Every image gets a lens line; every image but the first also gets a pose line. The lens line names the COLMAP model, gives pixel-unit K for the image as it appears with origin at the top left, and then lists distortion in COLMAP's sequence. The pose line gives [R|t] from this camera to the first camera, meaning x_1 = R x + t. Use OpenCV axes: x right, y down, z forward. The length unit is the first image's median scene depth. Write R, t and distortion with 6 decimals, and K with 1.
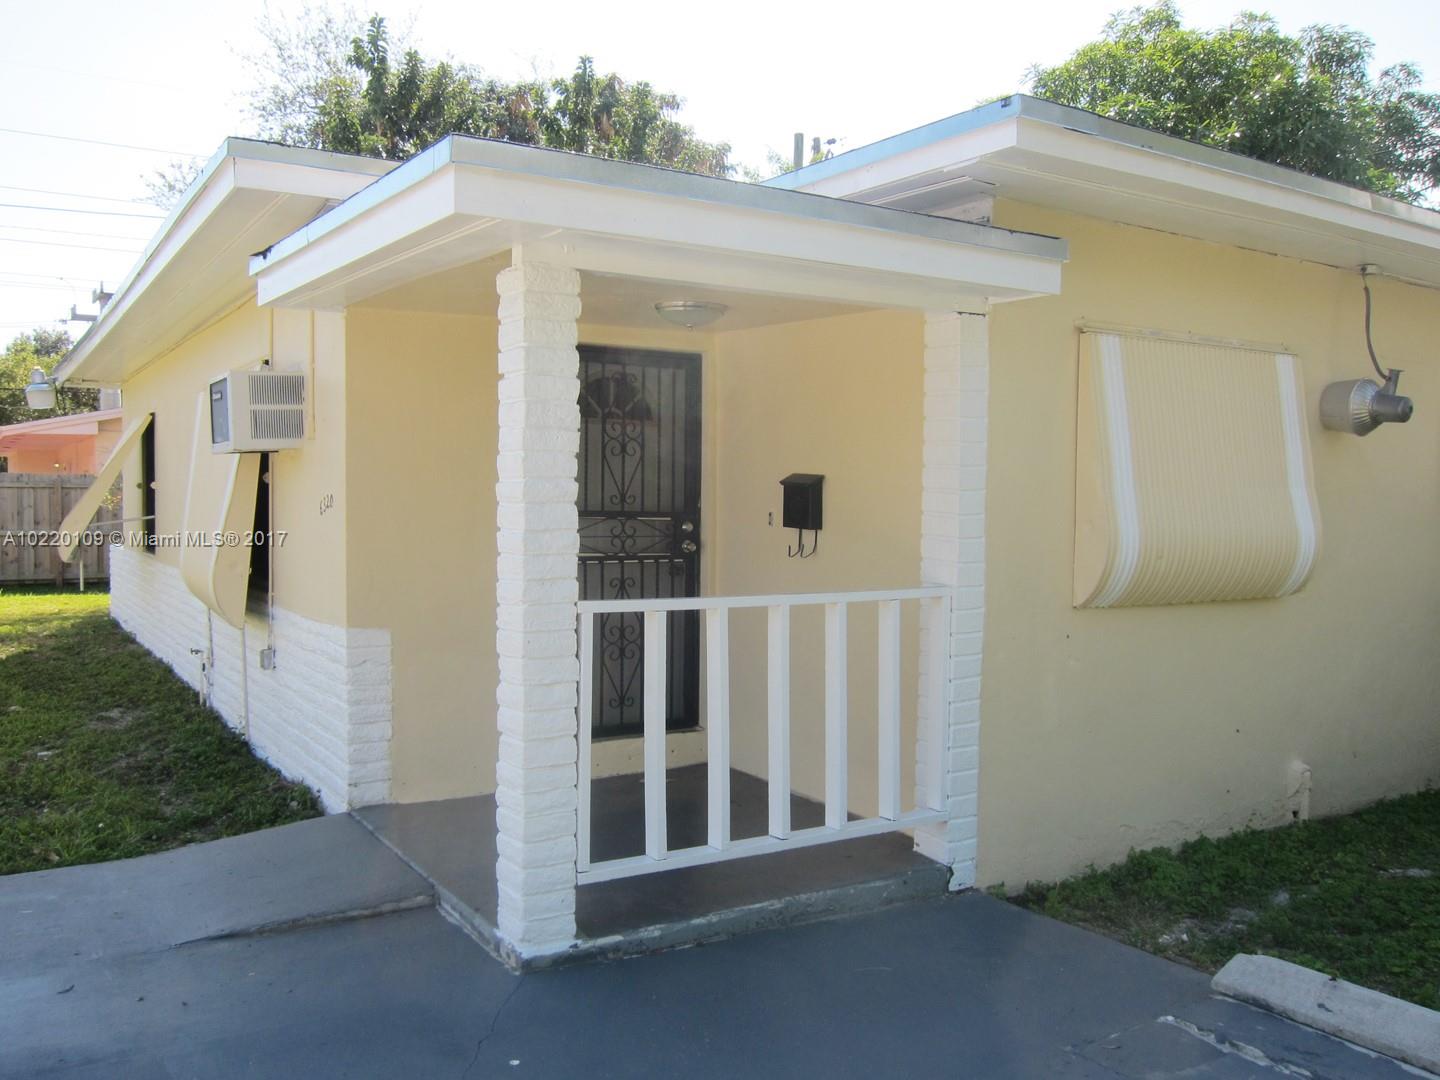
lens RADIAL K [[1192.0, 0, 720.0], [0, 1192.0, 540.0], [0, 0, 1]] dist [-0.061024, 0.006113]
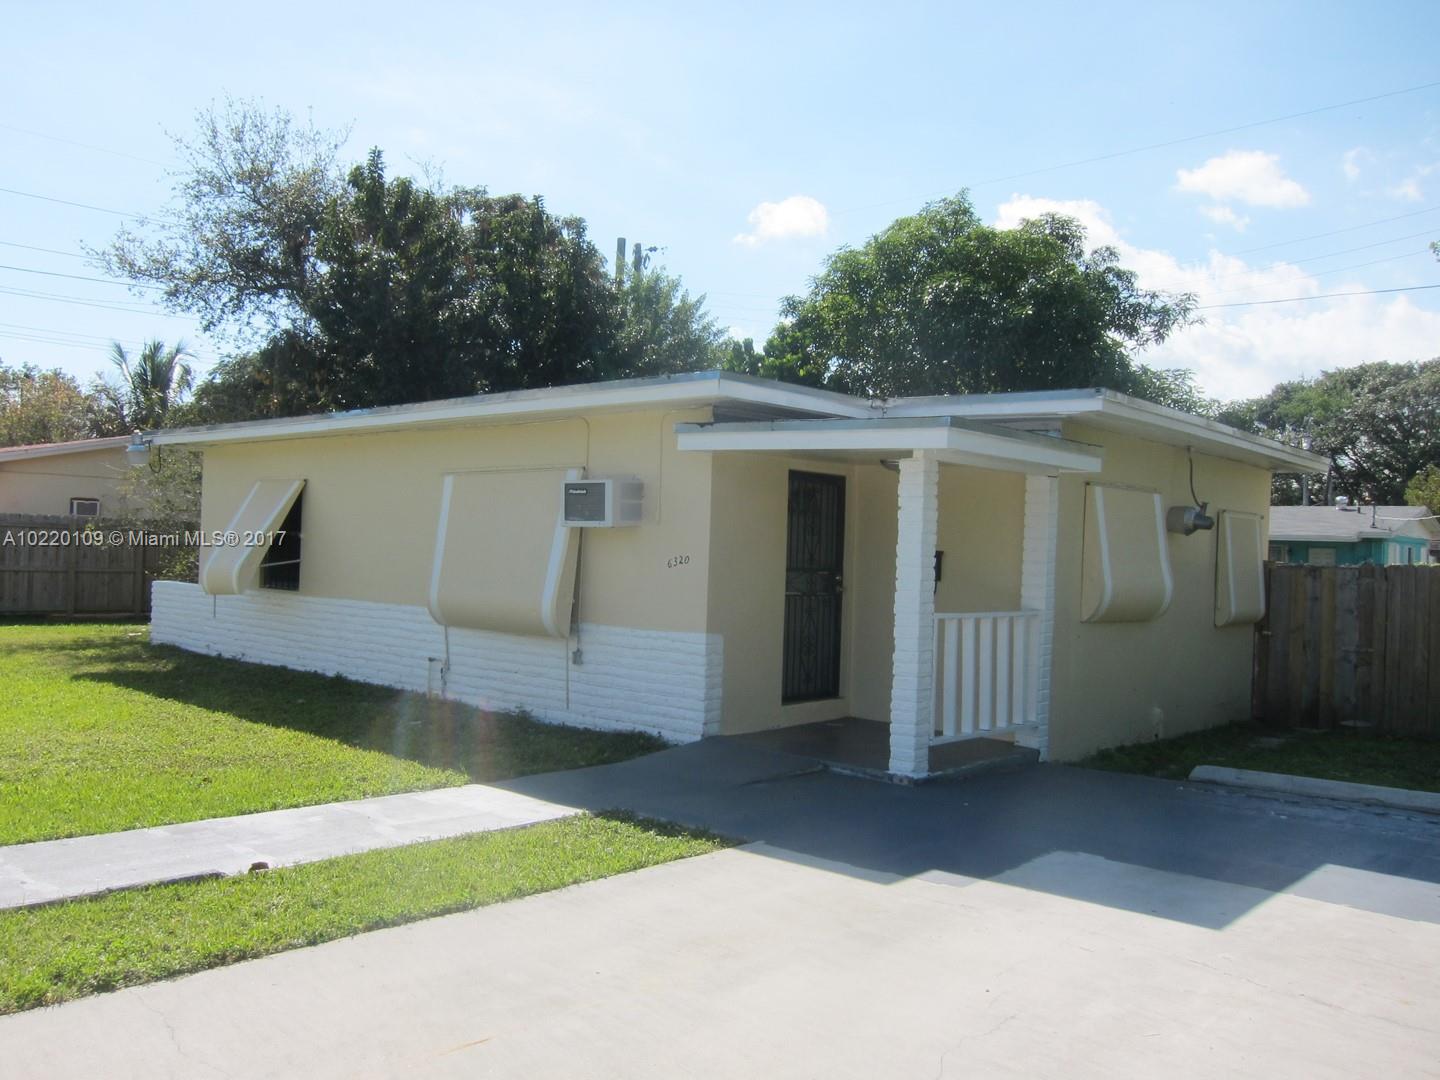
lens RADIAL K [[1192.0, 0, 720.0], [0, 1192.0, 540.0], [0, 0, 1]] dist [-0.061024, 0.006113]
pose [[0.960393, 0.025699, 0.277463, -0.721272], [-0.014456, 0.998992, -0.042490, 0.010821], [-0.278275, 0.036797, 0.959796, -0.639306]]
